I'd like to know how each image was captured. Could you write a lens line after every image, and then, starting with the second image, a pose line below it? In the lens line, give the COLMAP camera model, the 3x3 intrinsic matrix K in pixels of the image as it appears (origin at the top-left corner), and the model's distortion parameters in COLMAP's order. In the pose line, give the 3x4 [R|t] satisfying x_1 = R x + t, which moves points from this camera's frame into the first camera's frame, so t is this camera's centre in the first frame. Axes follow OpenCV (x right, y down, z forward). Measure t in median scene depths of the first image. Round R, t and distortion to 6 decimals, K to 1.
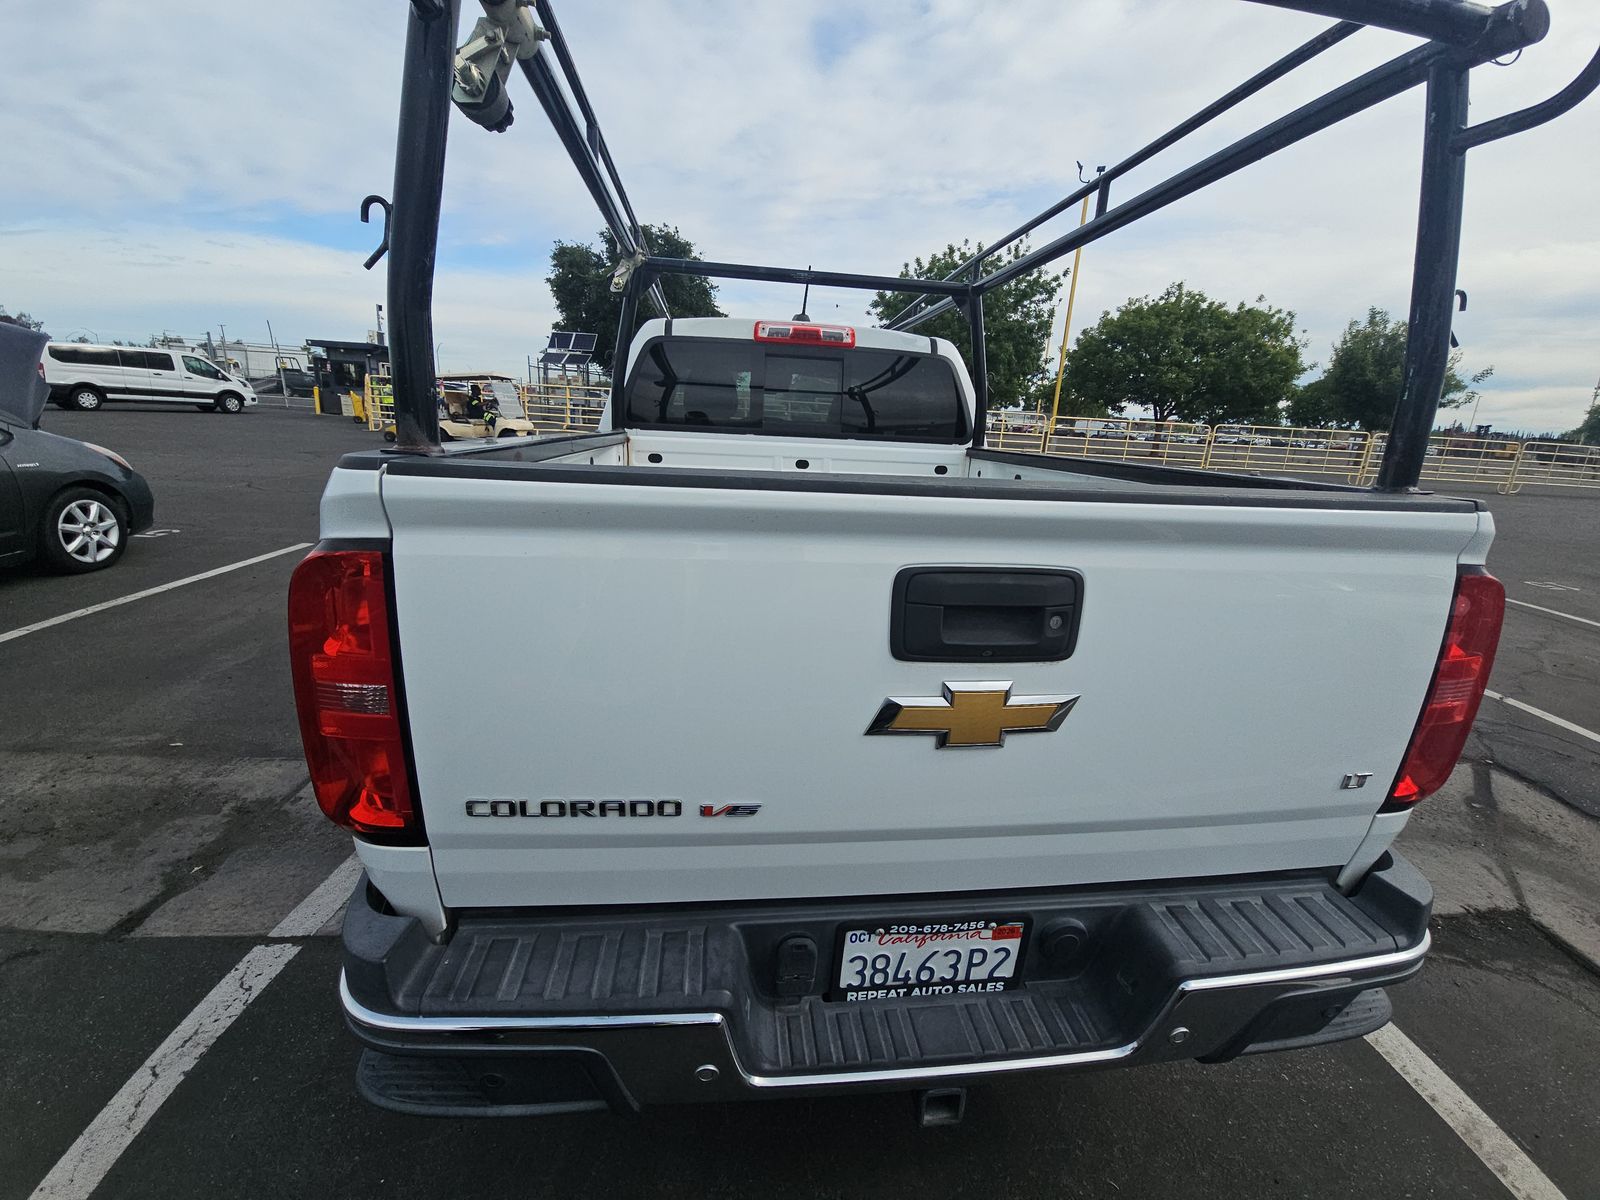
lens RADIAL K [[635.6, 0, 800.0], [0, 635.6, 600.0], [0, 0, 1]] dist [0.007077, 0.000059]
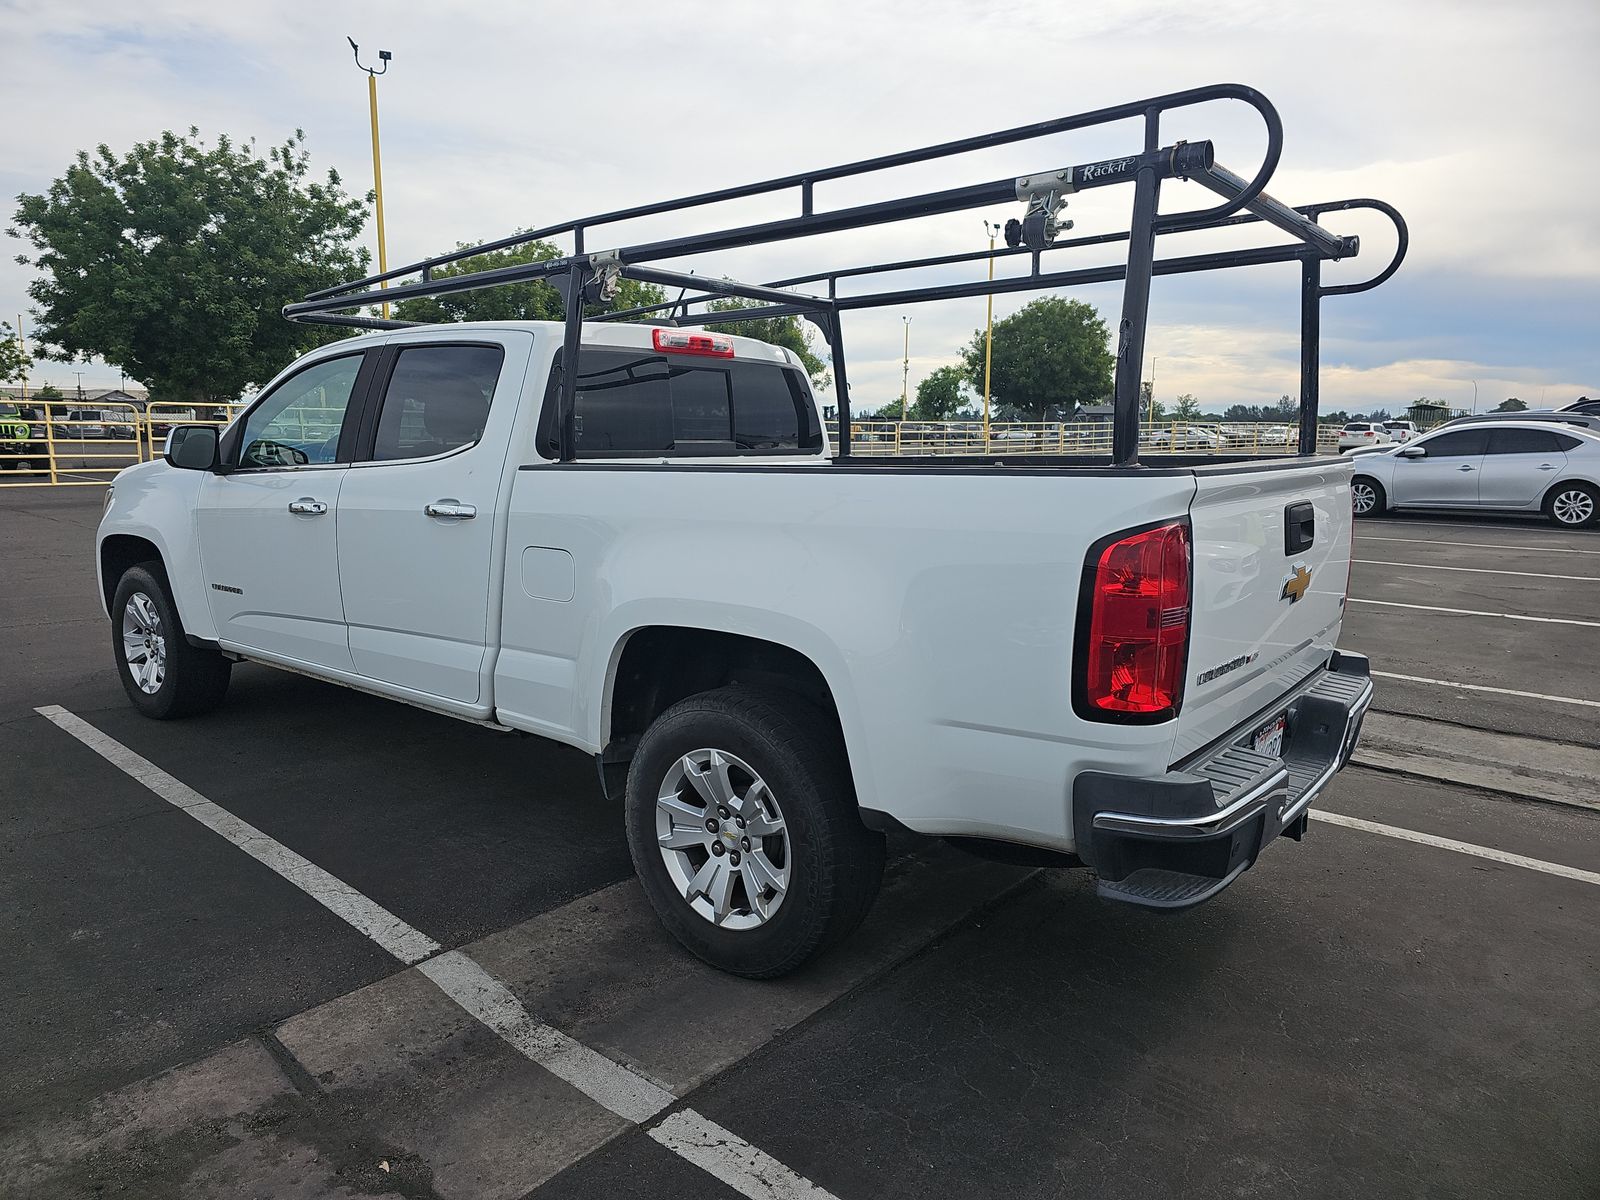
lens RADIAL K [[1040.4, 0, 798.5], [0, 1040.4, 533.7], [0, 0, 1]] dist [0.037437, -0.000146]
pose [[0.743493, -0.118817, 0.658104, -0.393710], [0.225357, 0.971045, -0.079280, -0.003473], [-0.629629, 0.207252, 0.748741, -0.054661]]
